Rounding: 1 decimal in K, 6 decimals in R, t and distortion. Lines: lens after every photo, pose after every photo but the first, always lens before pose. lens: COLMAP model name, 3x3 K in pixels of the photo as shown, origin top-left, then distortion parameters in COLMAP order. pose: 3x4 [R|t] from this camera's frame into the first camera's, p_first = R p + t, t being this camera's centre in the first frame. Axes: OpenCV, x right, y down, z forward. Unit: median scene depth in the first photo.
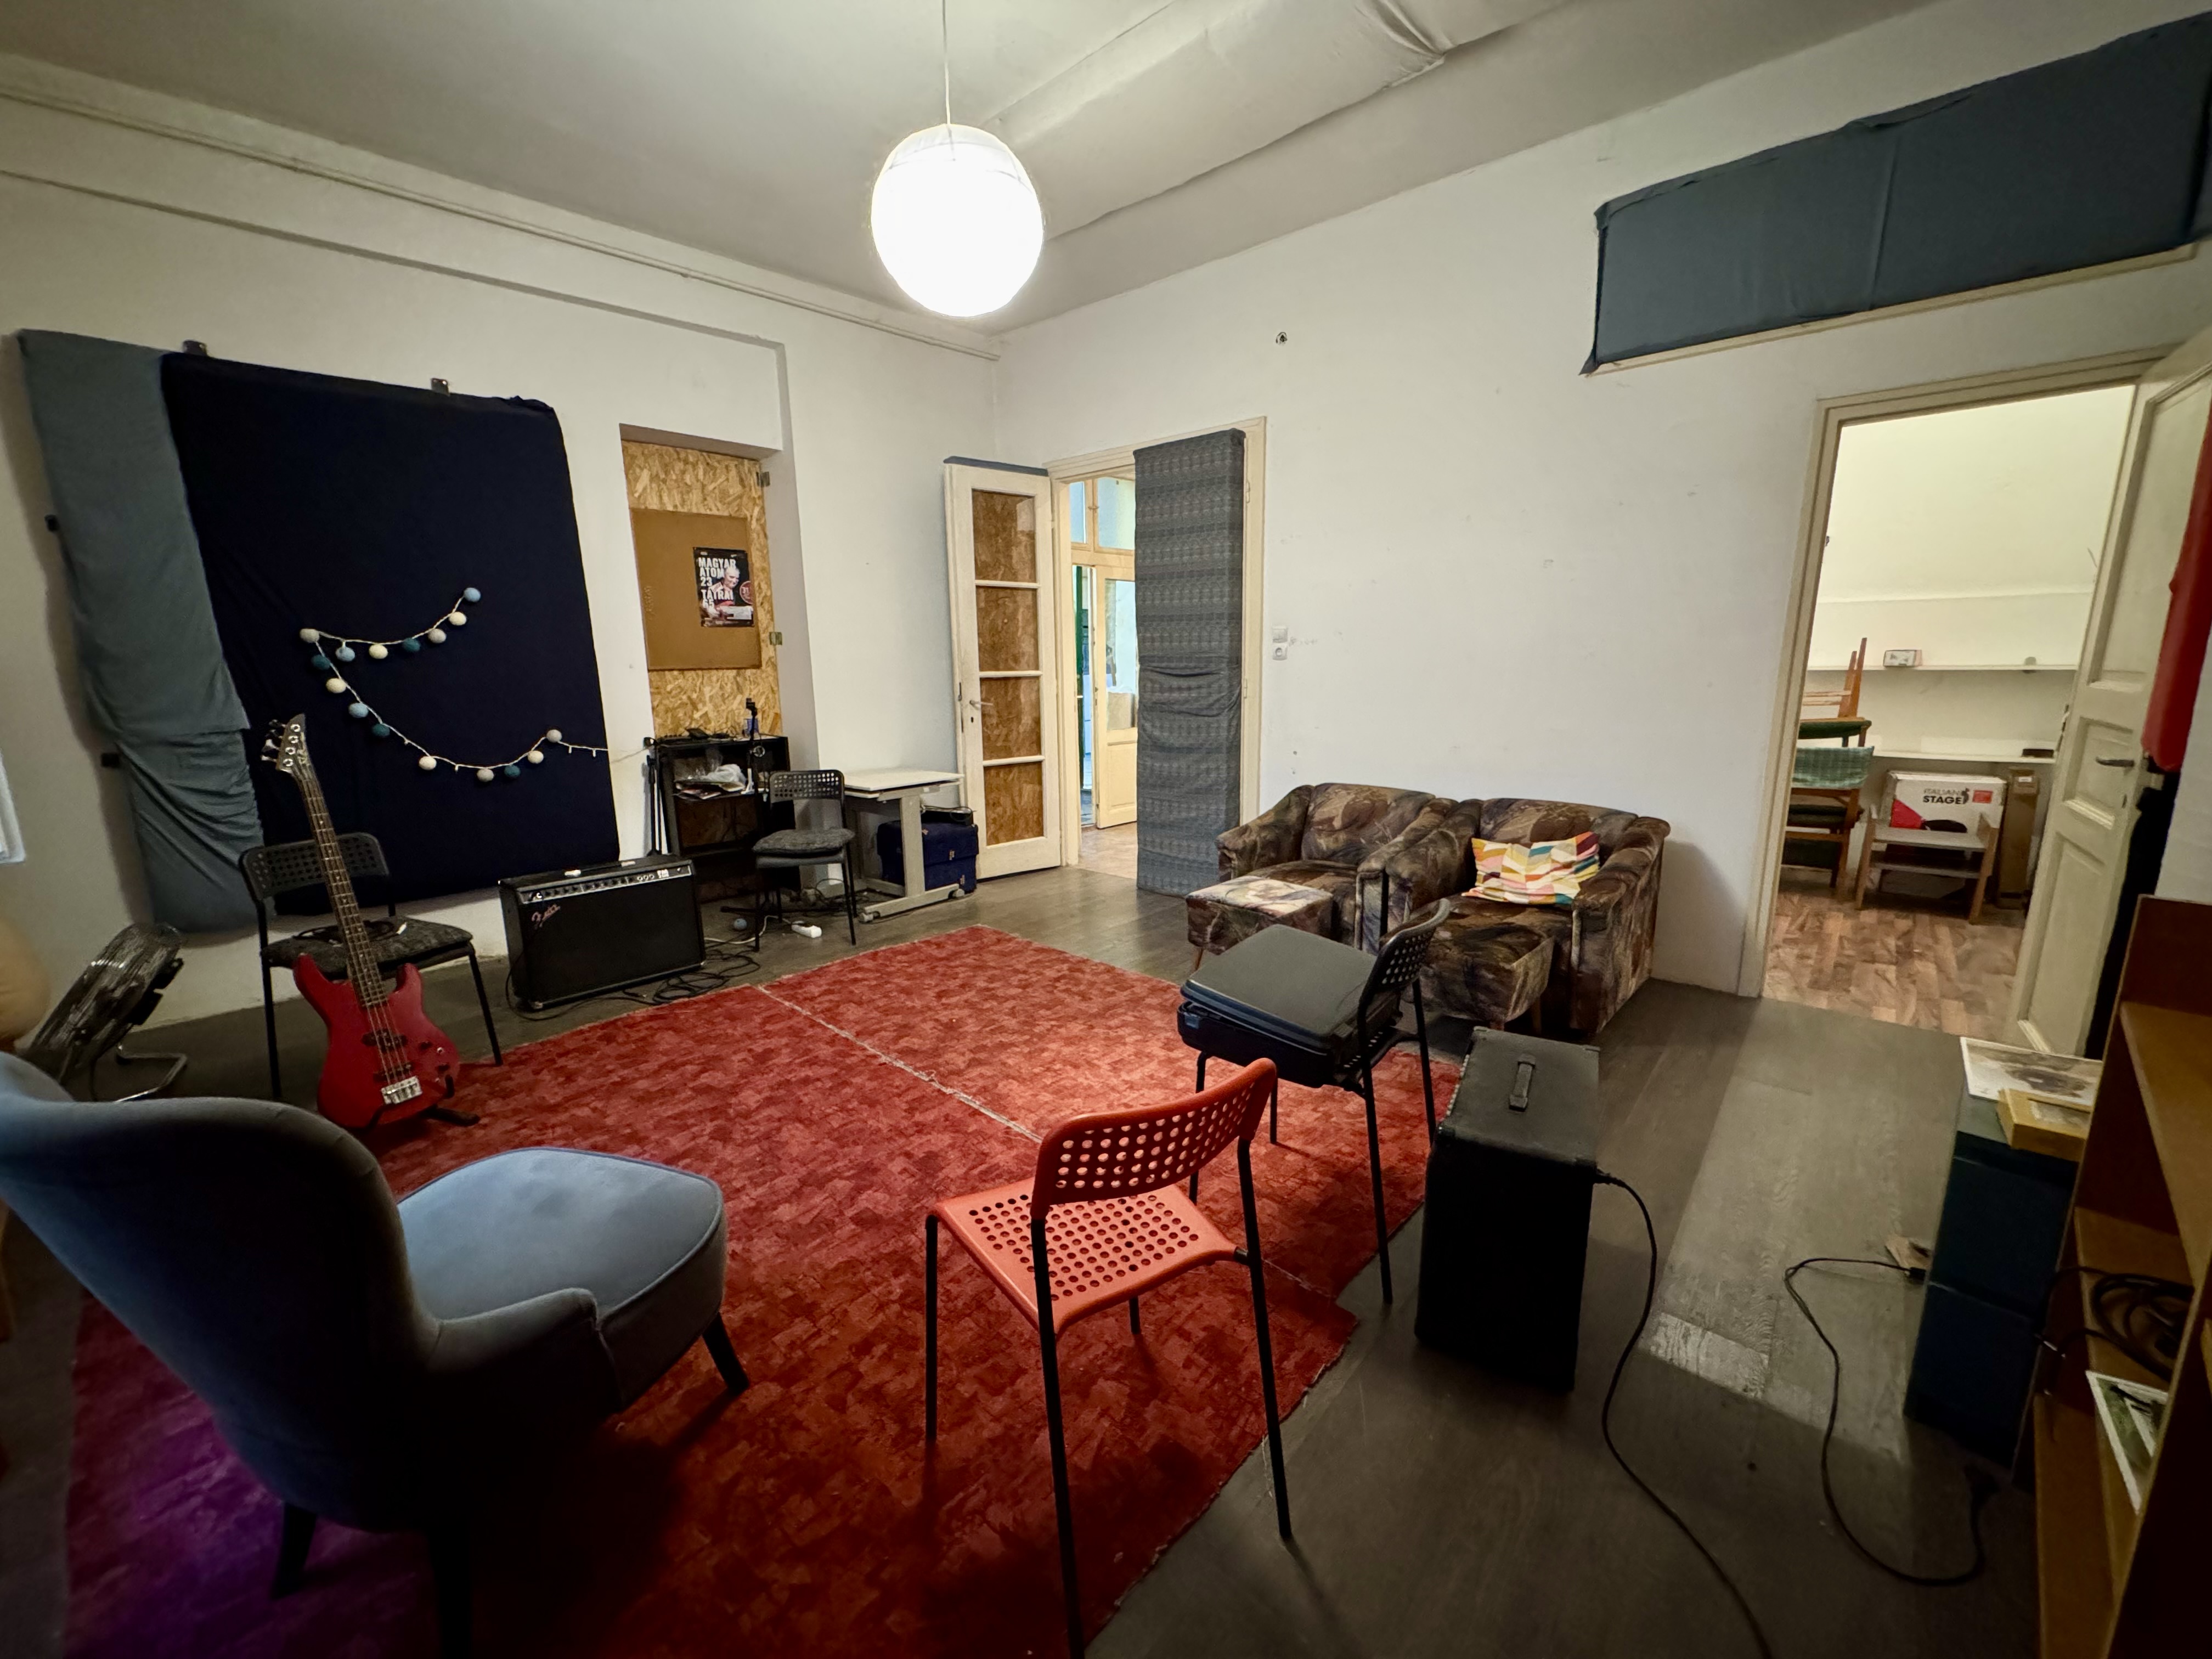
lens RADIAL K [[882.9, 0, 1104.6], [0, 882.9, 836.1], [0, 0, 1]] dist [-0.001657, 0.000576]
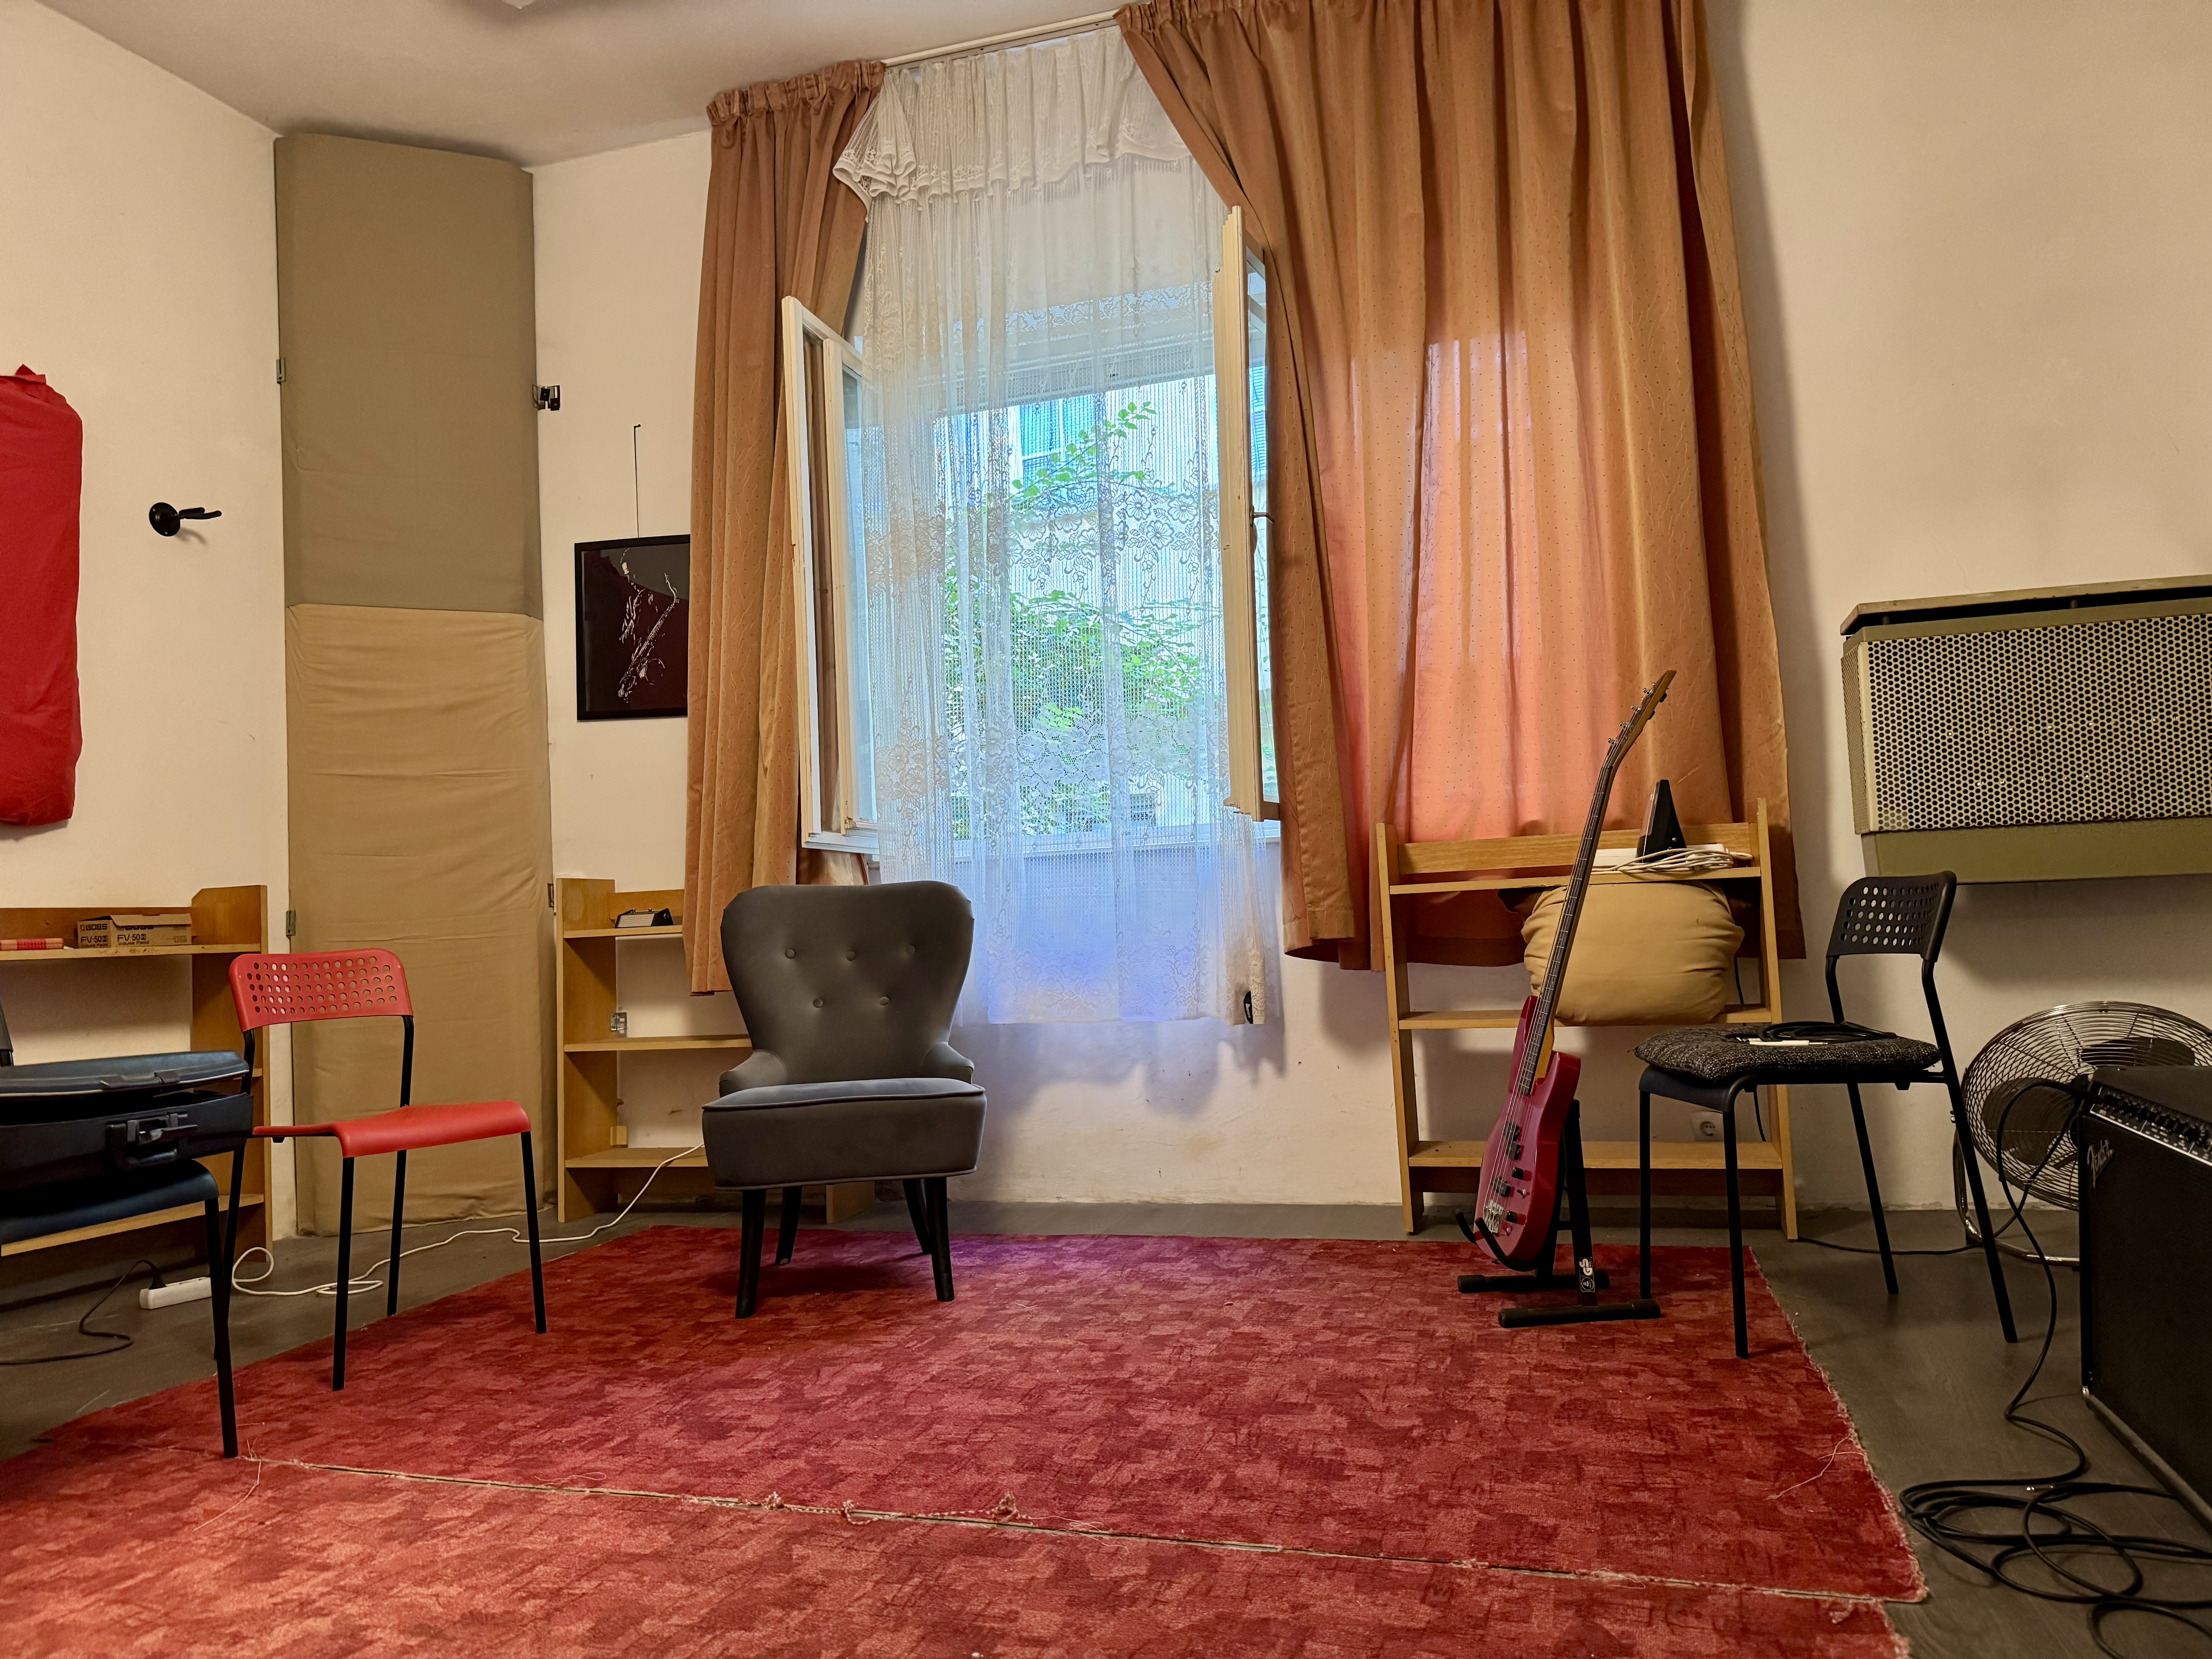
lens RADIAL K [[1559.4, 0, 1105.4], [0, 1559.4, 843.5], [0, 0, 1]] dist [0.032024, -0.040955]
pose [[-0.903459, 0.030545, -0.427585, -0.001890], [-0.027903, 0.991152, 0.129763, -0.111940], [0.427765, 0.129167, -0.894613, 1.415394]]
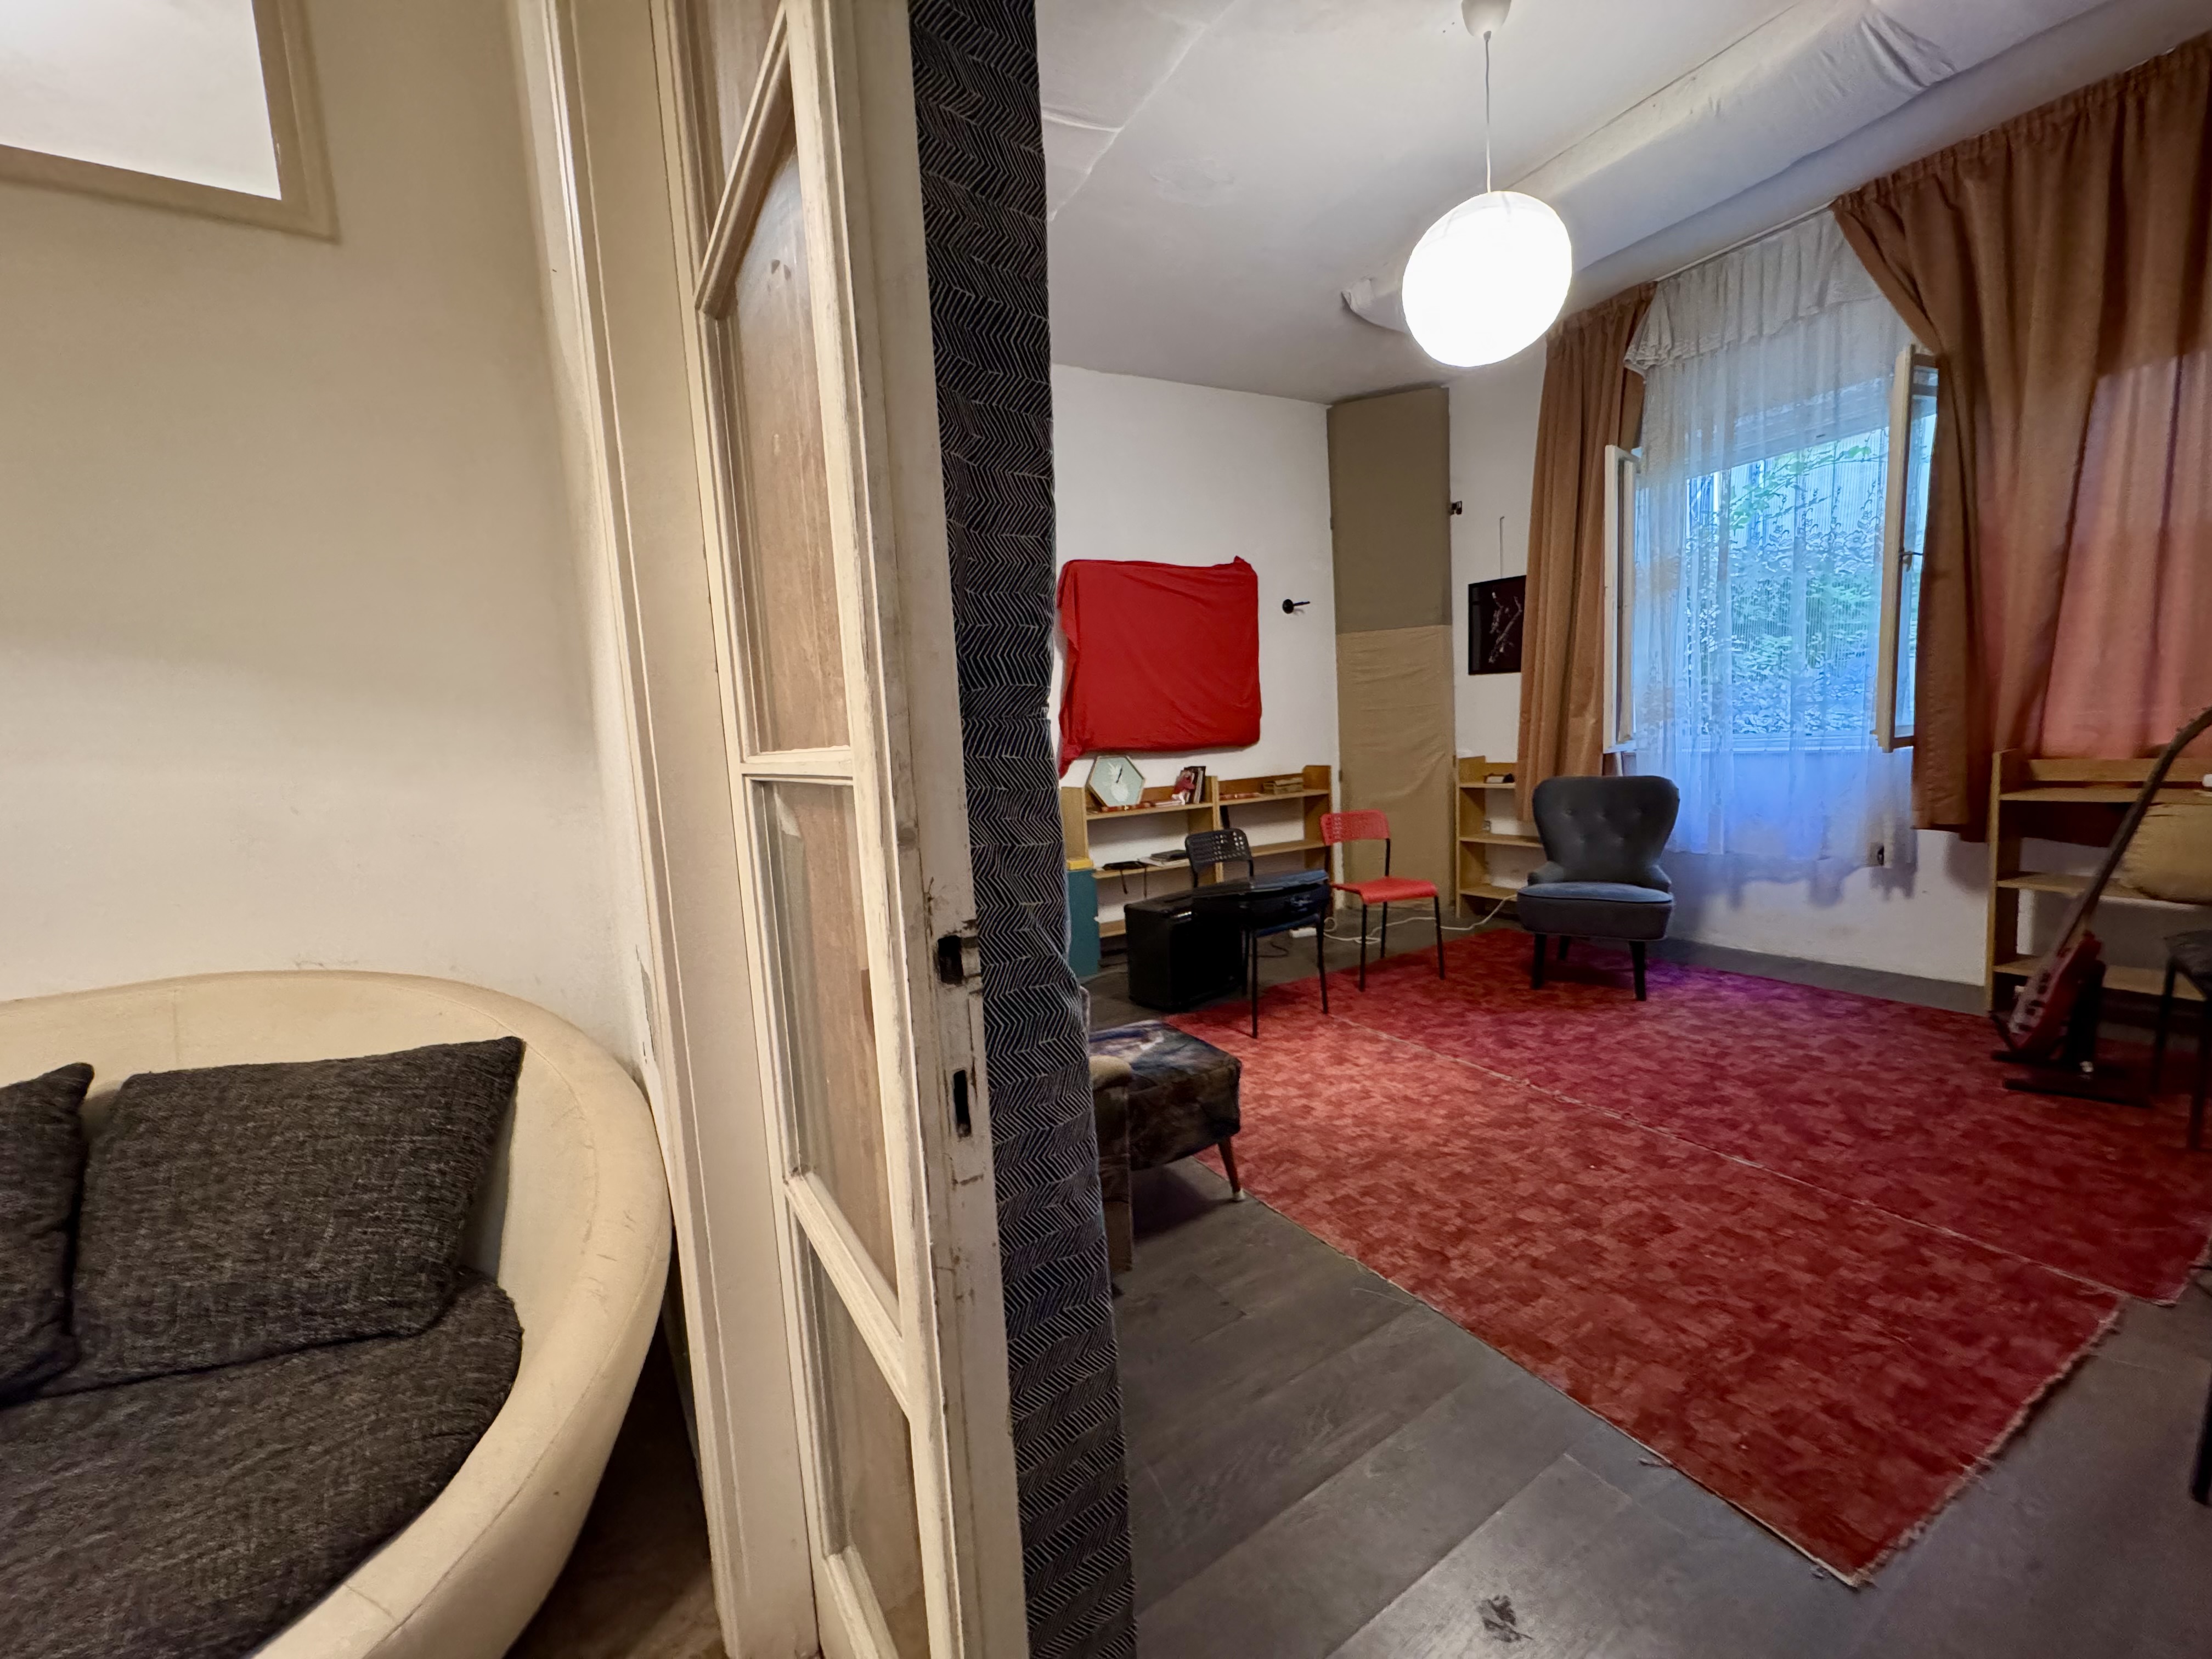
lens RADIAL K [[882.9, 0, 1106.4], [0, 882.9, 832.2], [0, 0, 1]] dist [-0.001657, 0.000576]
pose [[-0.954417, 0.040160, 0.295761, -0.013476], [0.130443, 0.947390, 0.292297, -0.315035], [-0.268462, 0.317553, -0.909444, 1.664830]]
